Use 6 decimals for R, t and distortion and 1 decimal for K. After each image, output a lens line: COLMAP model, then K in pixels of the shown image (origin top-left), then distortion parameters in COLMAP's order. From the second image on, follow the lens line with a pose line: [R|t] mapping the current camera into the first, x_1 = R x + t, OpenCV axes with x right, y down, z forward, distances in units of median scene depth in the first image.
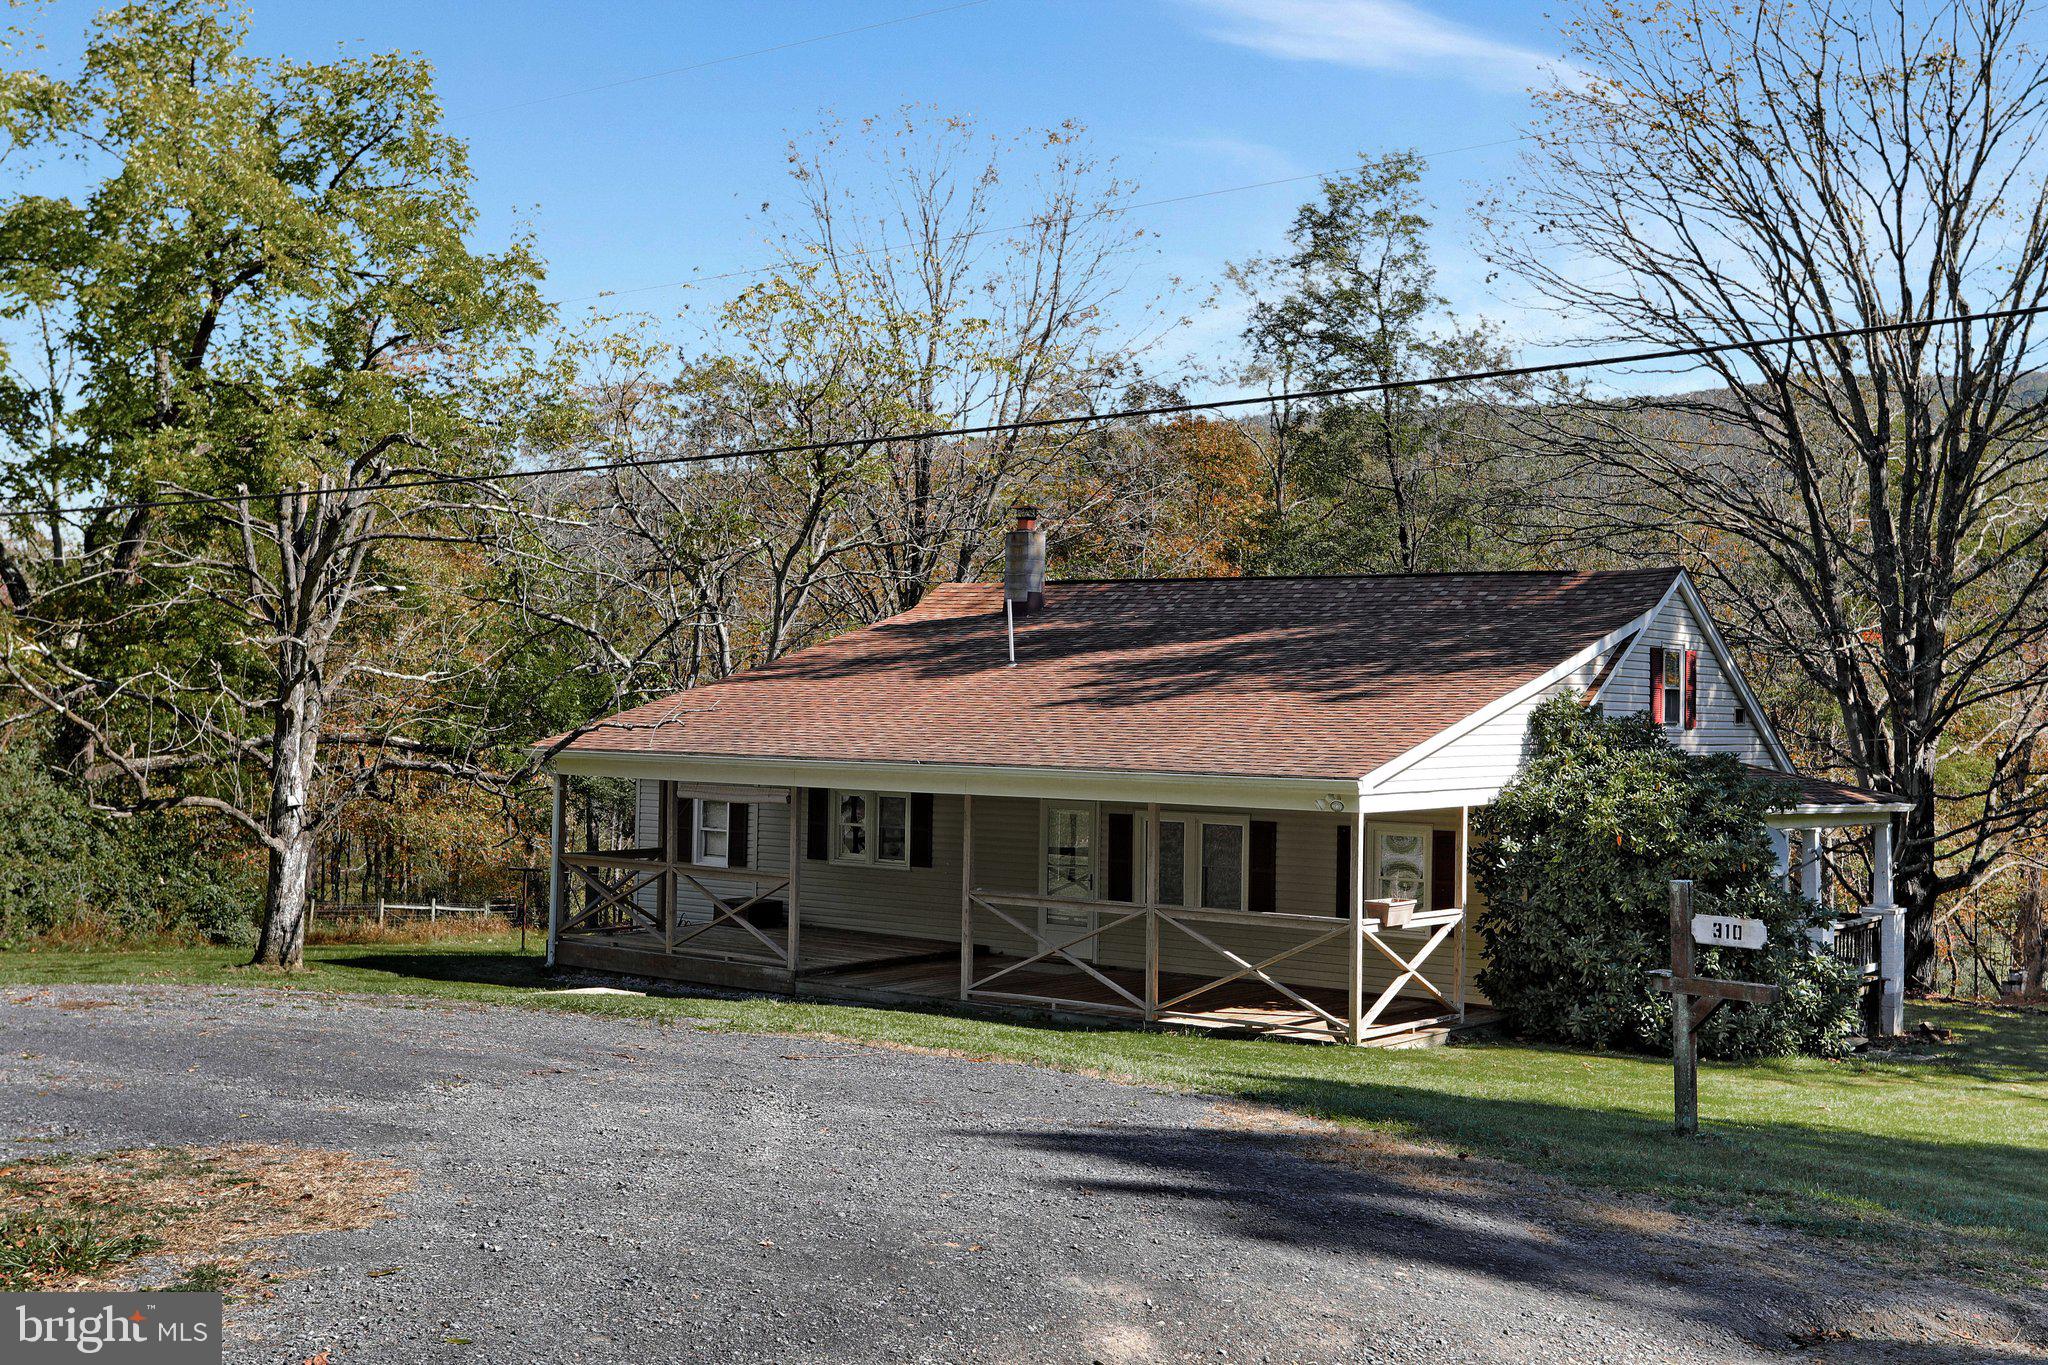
lens RADIAL K [[2359.9, 0, 1024.0], [0, 2359.9, 682.5], [0, 0, 1]] dist [0.005177, -0.000761]
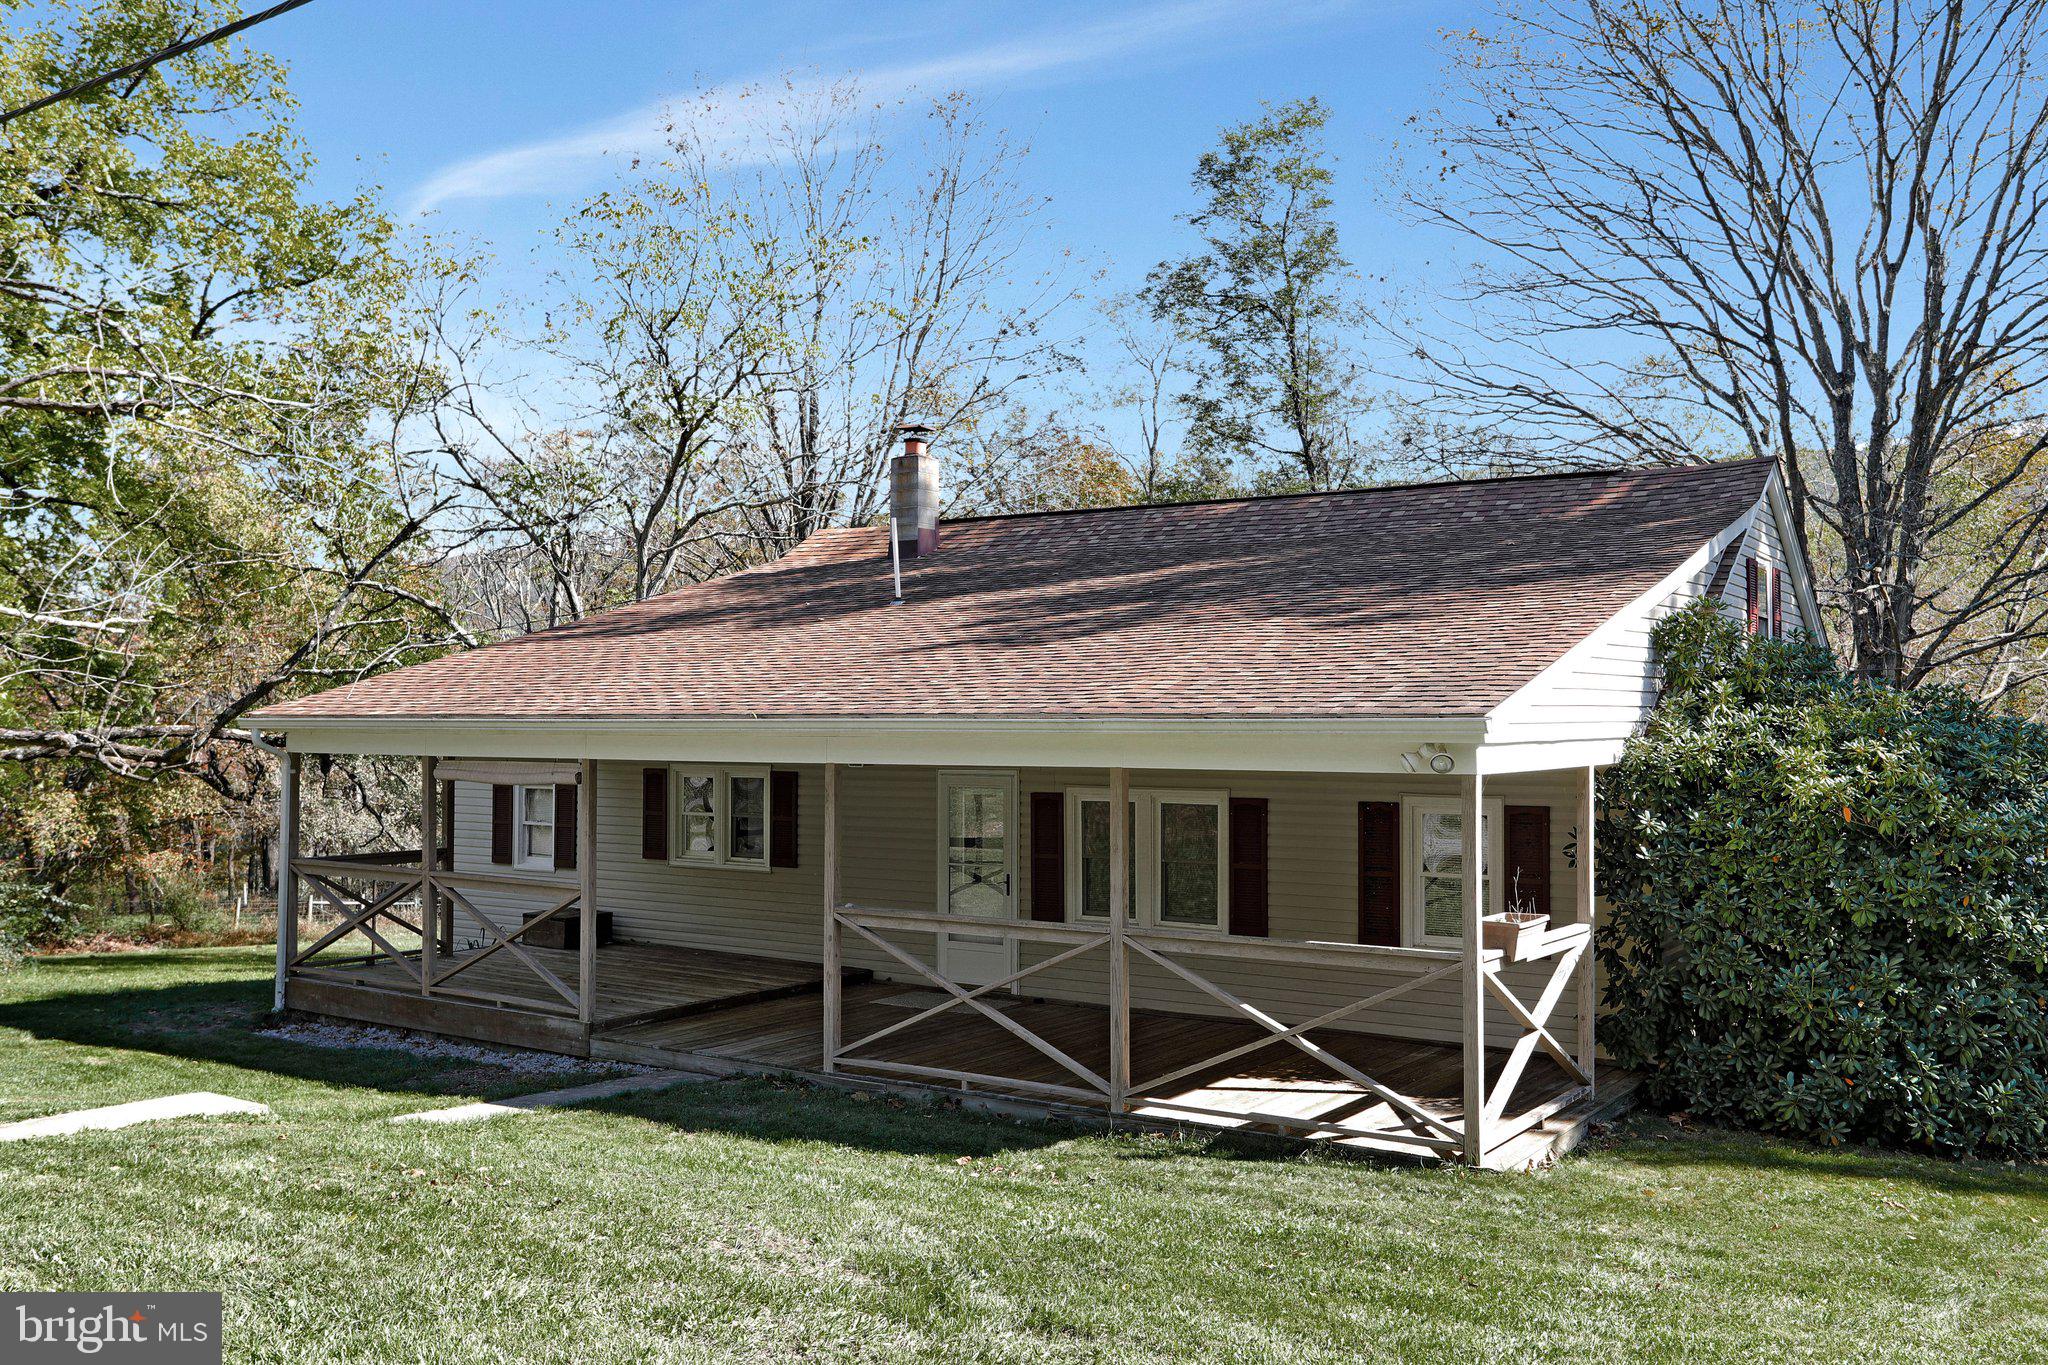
lens RADIAL K [[1864.1, 0, 1024.0], [0, 1864.1, 682.5], [0, 0, 1]] dist [-0.007578, -0.003484]
pose [[0.998290, -0.013914, 0.056768, 0.001205], [0.014519, 0.999842, -0.010250, 0.027434], [-0.056617, 0.011057, 0.998335, 0.418536]]
